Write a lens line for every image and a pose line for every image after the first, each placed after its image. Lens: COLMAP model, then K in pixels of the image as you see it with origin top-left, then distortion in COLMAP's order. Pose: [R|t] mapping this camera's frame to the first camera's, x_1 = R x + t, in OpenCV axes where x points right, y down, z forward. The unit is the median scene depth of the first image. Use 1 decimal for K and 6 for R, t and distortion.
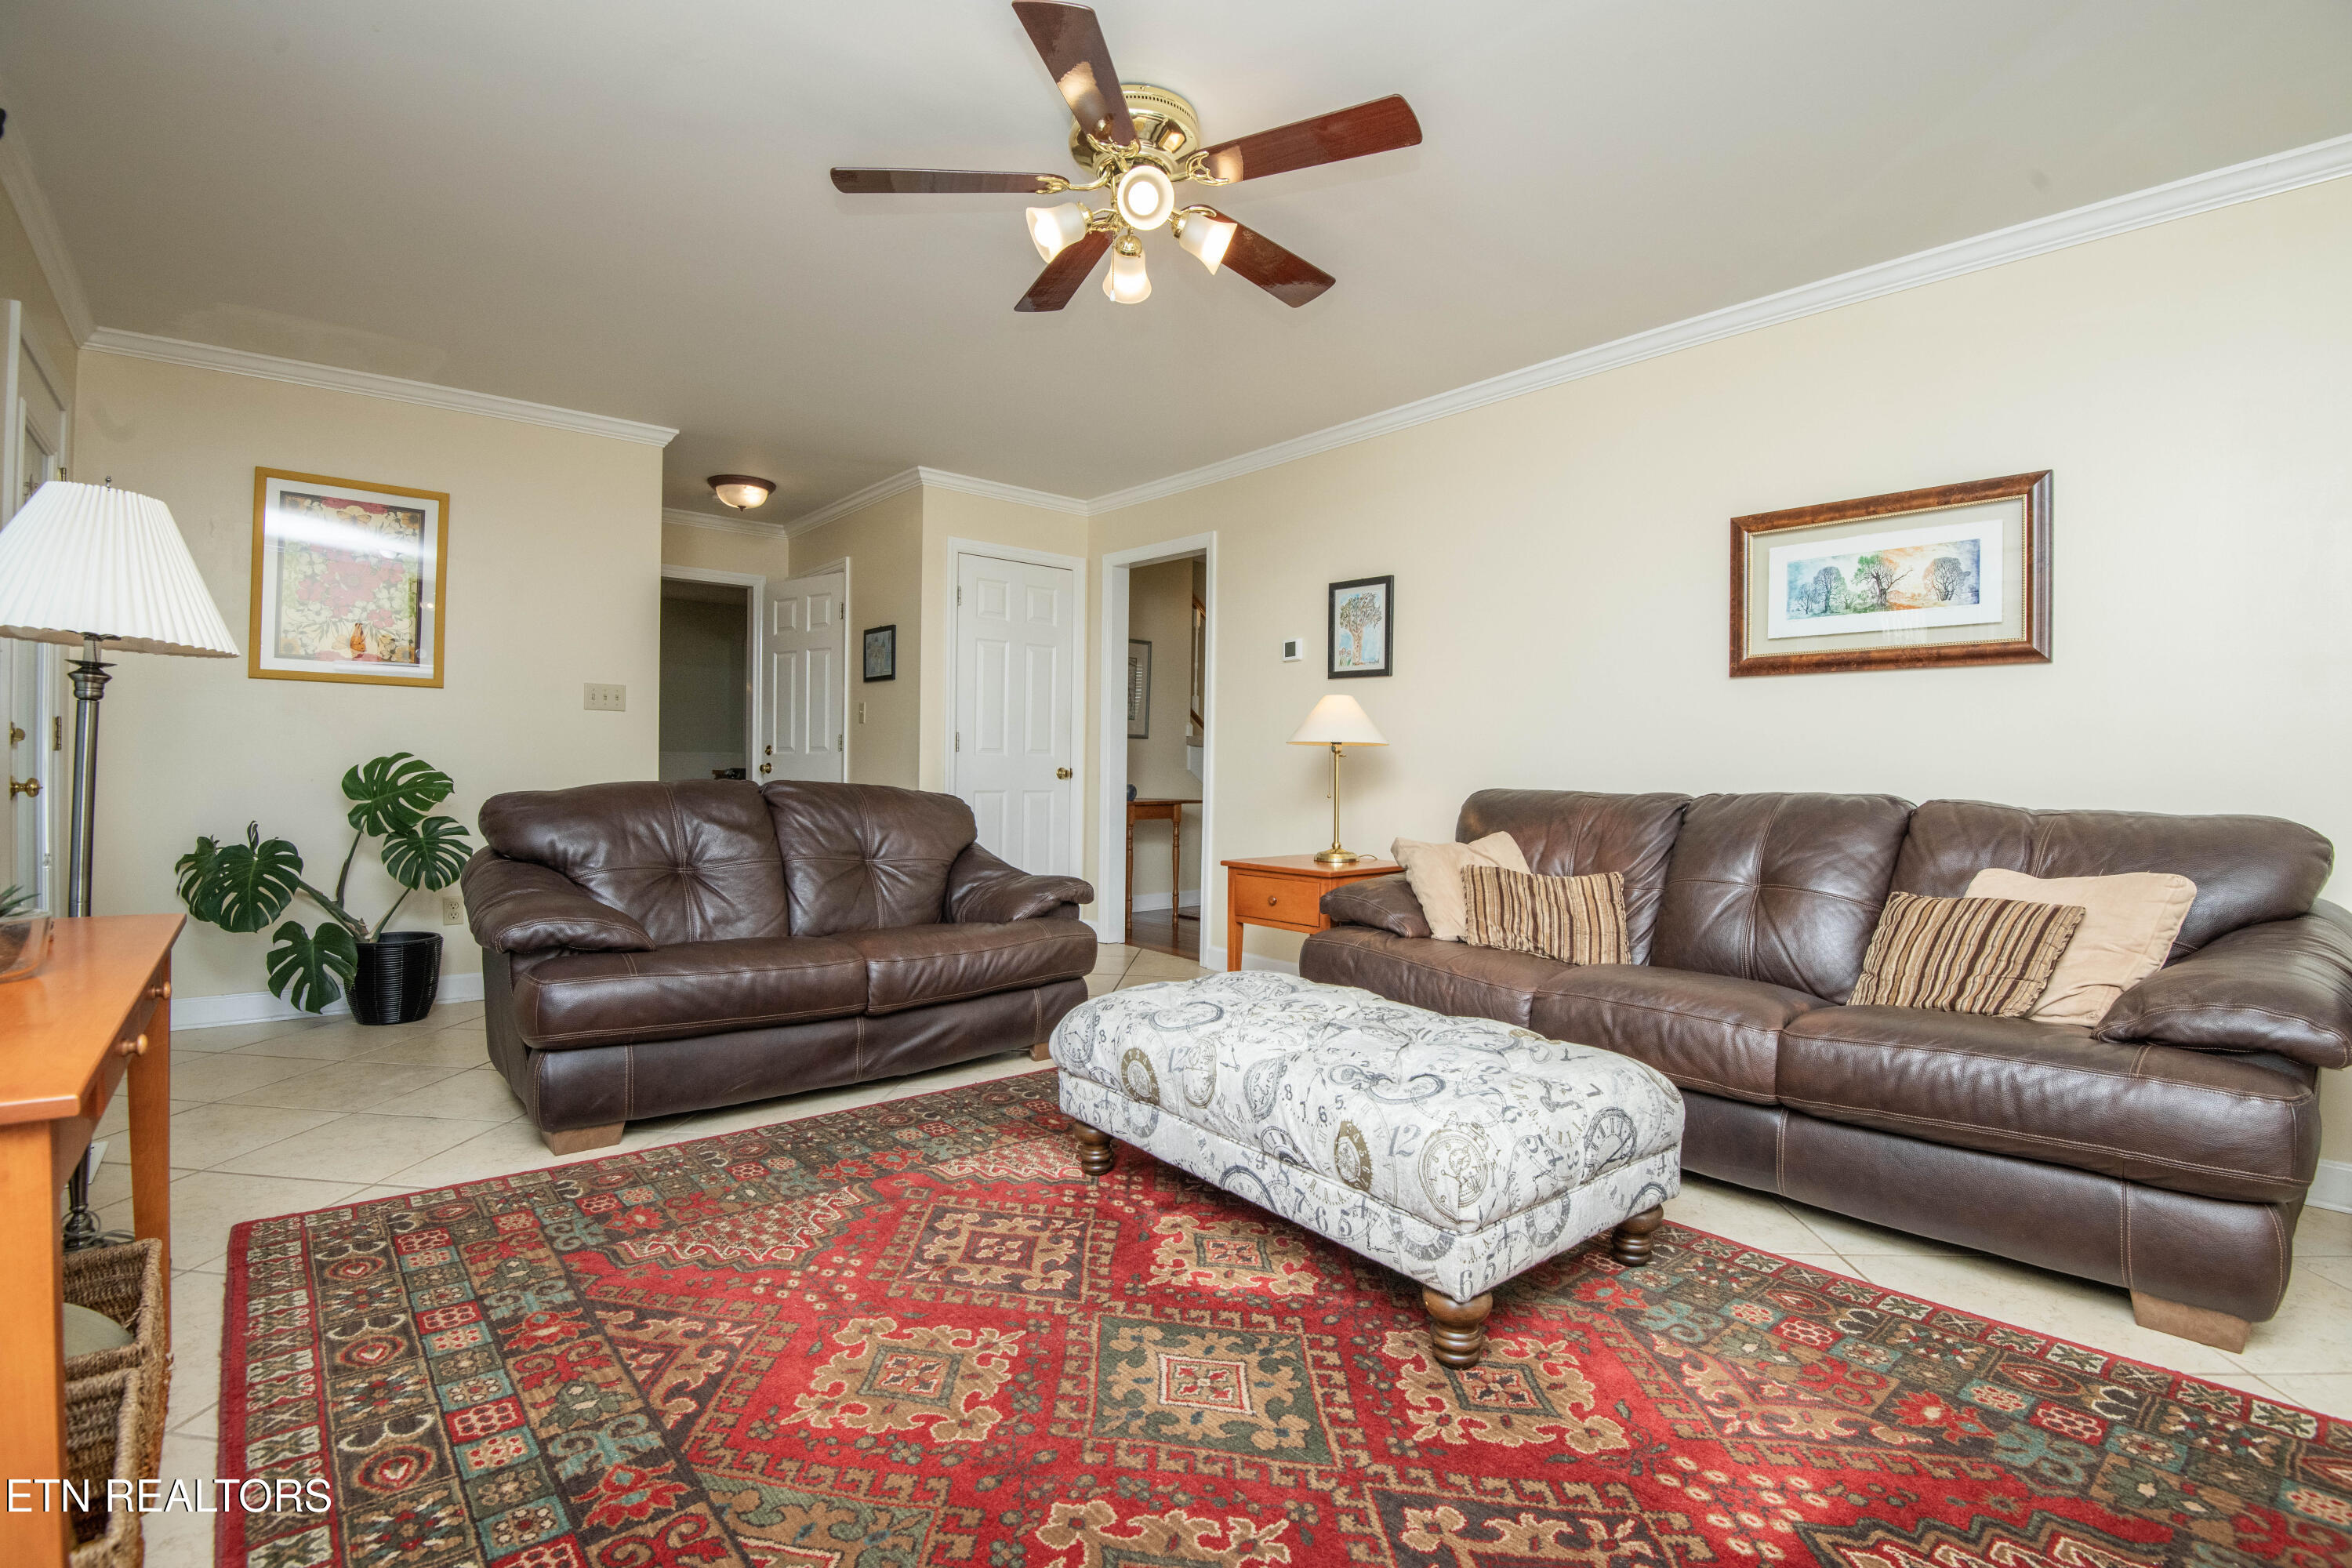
lens RADIAL K [[1083.2, 0, 1187.8], [0, 1083.2, 772.8], [0, 0, 1]] dist [-0.033440, -0.008462]
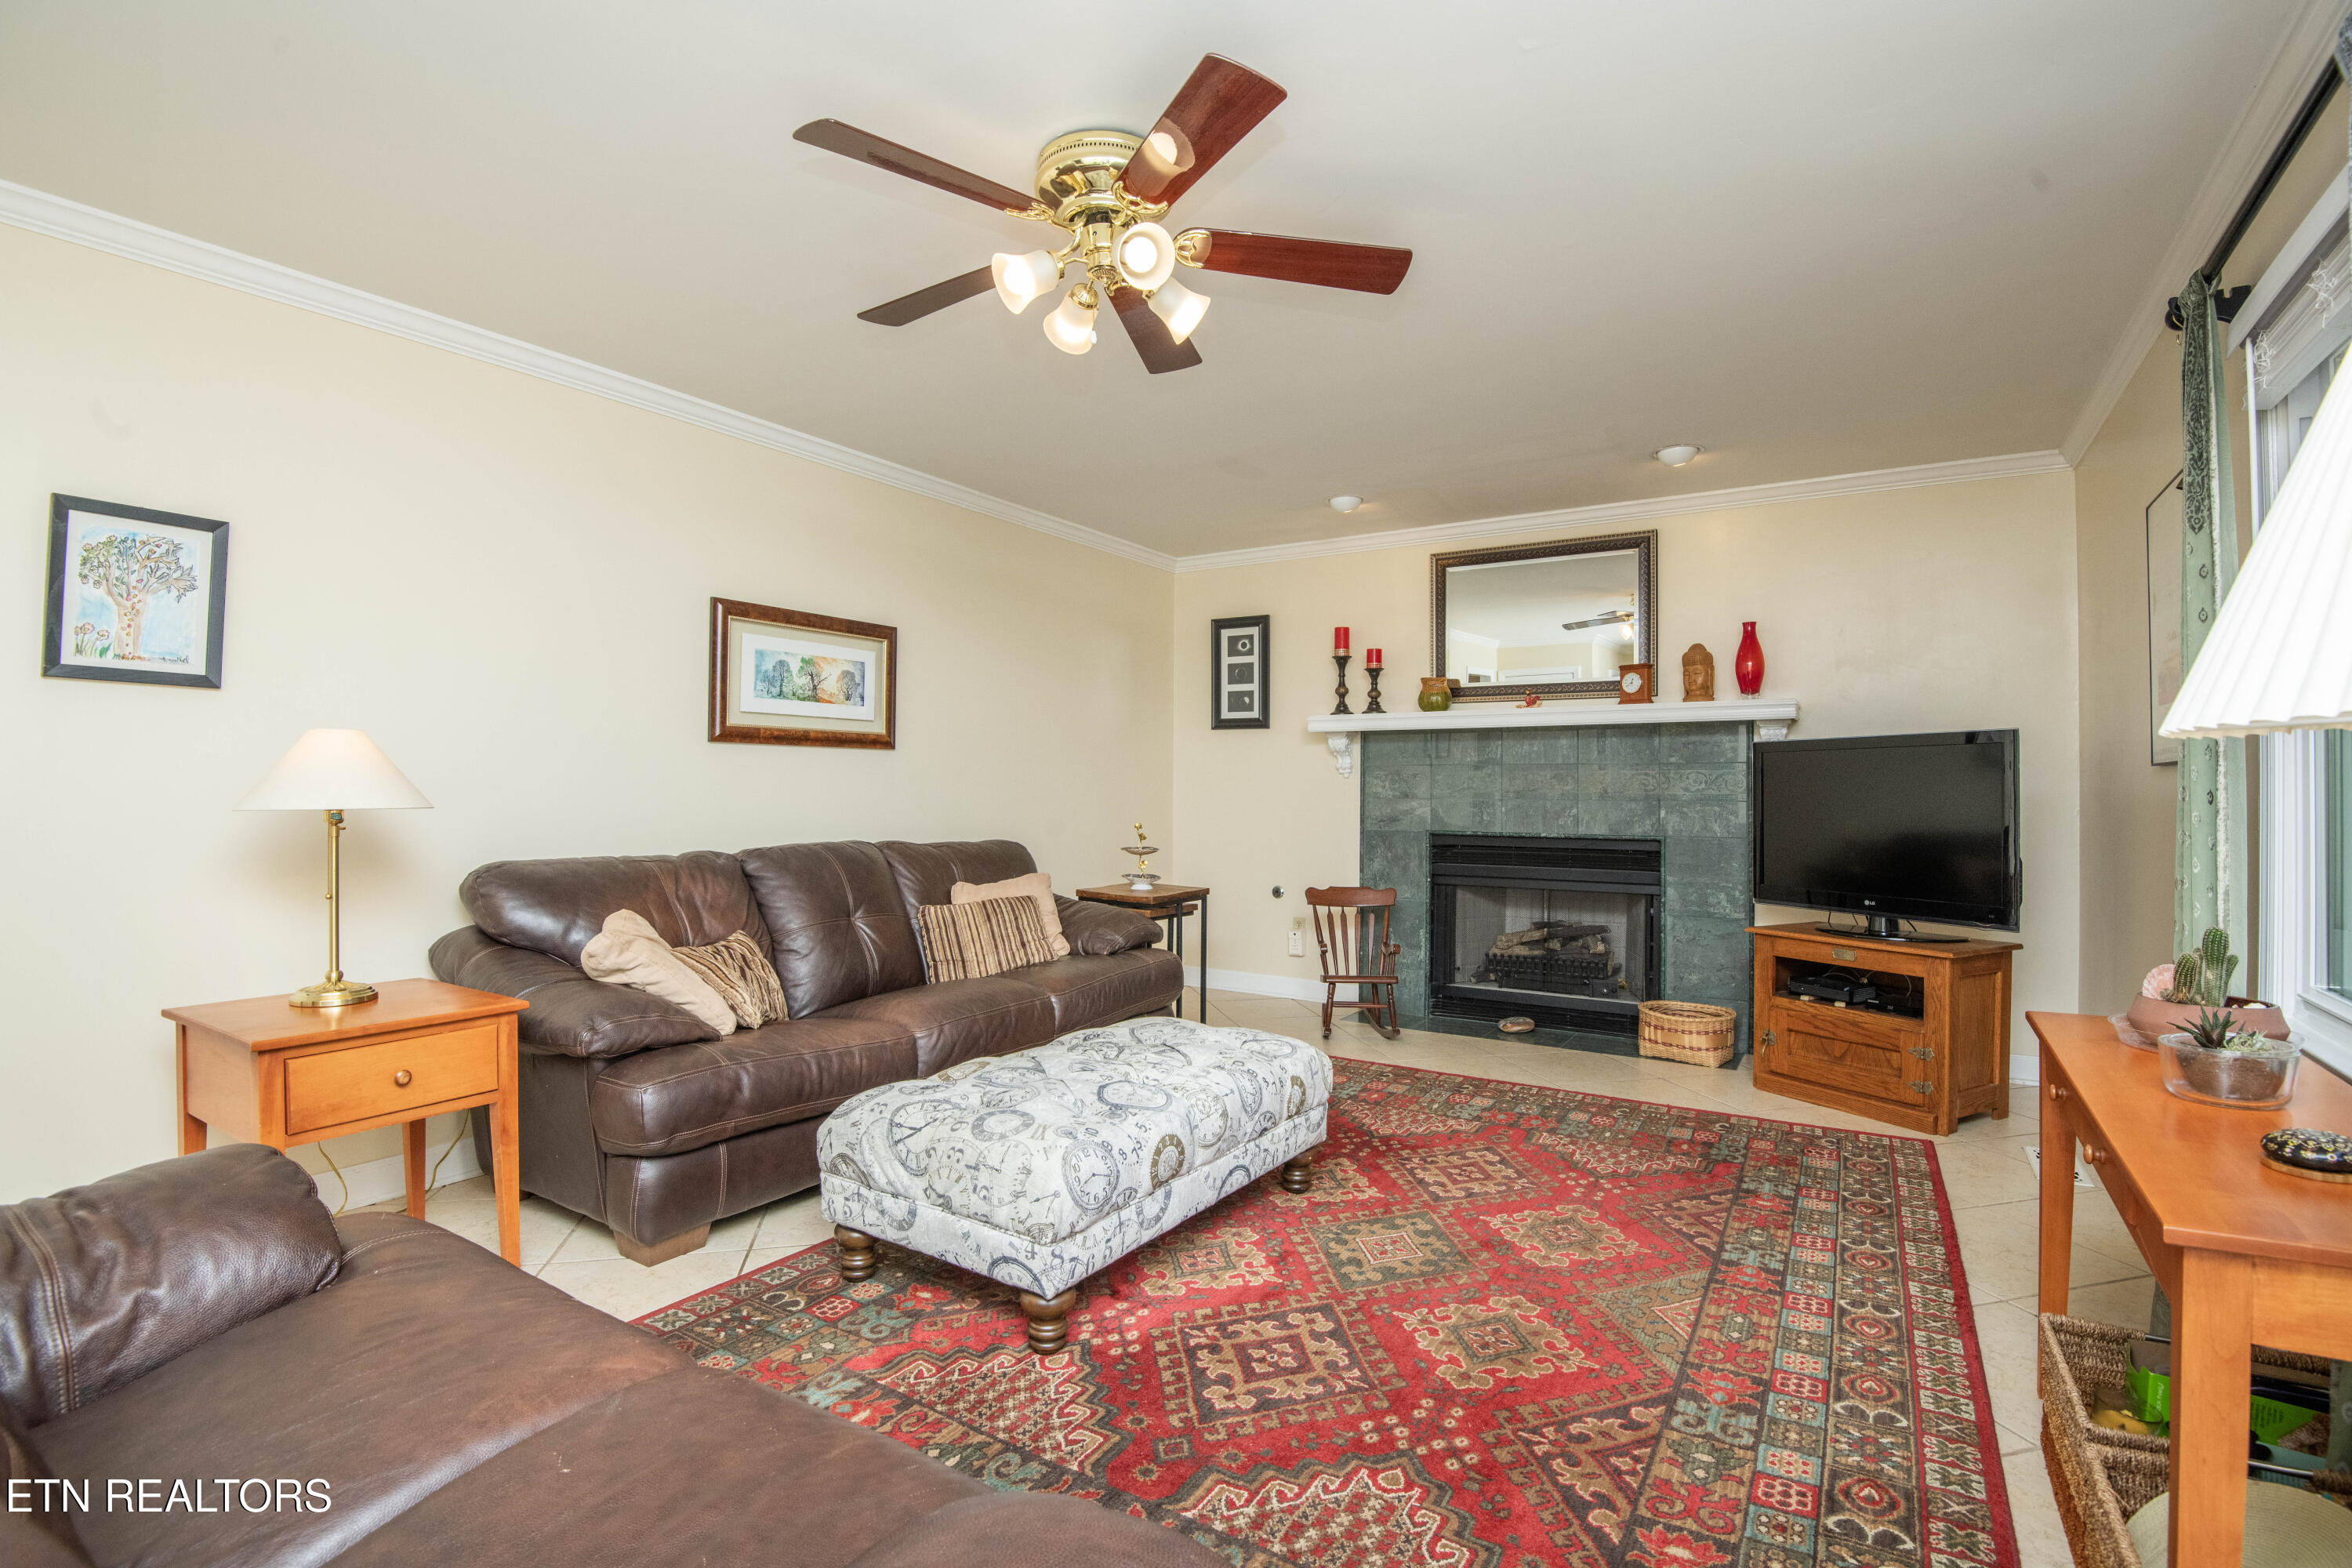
lens RADIAL K [[1083.2, 0, 1184.5], [0, 1083.2, 770.4], [0, 0, 1]] dist [-0.033440, -0.008462]
pose [[-0.284165, 0.004152, 0.958766, -0.986899], [-0.002038, 0.999986, -0.004935, -0.079736], [-0.958773, -0.003357, -0.284152, 1.223942]]
